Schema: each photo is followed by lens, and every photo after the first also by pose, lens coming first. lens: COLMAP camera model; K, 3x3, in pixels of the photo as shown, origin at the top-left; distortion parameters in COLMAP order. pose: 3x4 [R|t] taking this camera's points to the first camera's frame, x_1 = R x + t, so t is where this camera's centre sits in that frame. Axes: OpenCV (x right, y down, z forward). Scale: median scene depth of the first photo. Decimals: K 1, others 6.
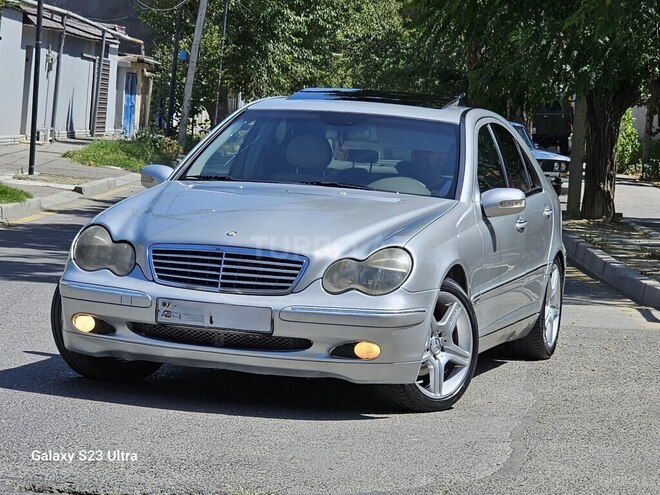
lens RADIAL K [[2270.5, 0, 330.0], [0, 2270.5, 247.5], [0, 0, 1]] dist [-0.822838, 18.388021]
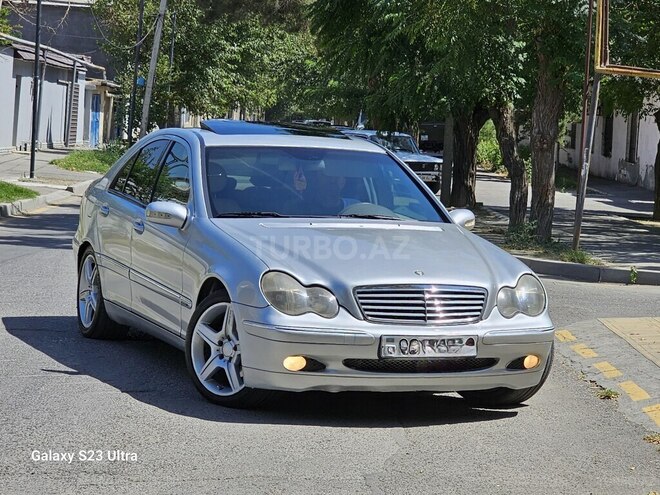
lens RADIAL K [[1991.2, 0, 330.0], [0, 1991.2, 247.5], [0, 0, 1]] dist [-0.835399, 20.064916]
pose [[0.999299, -0.010910, 0.035808, -0.001160], [0.010763, 0.999933, 0.004283, 0.004118], [-0.035852, -0.003894, 0.999350, -0.129274]]
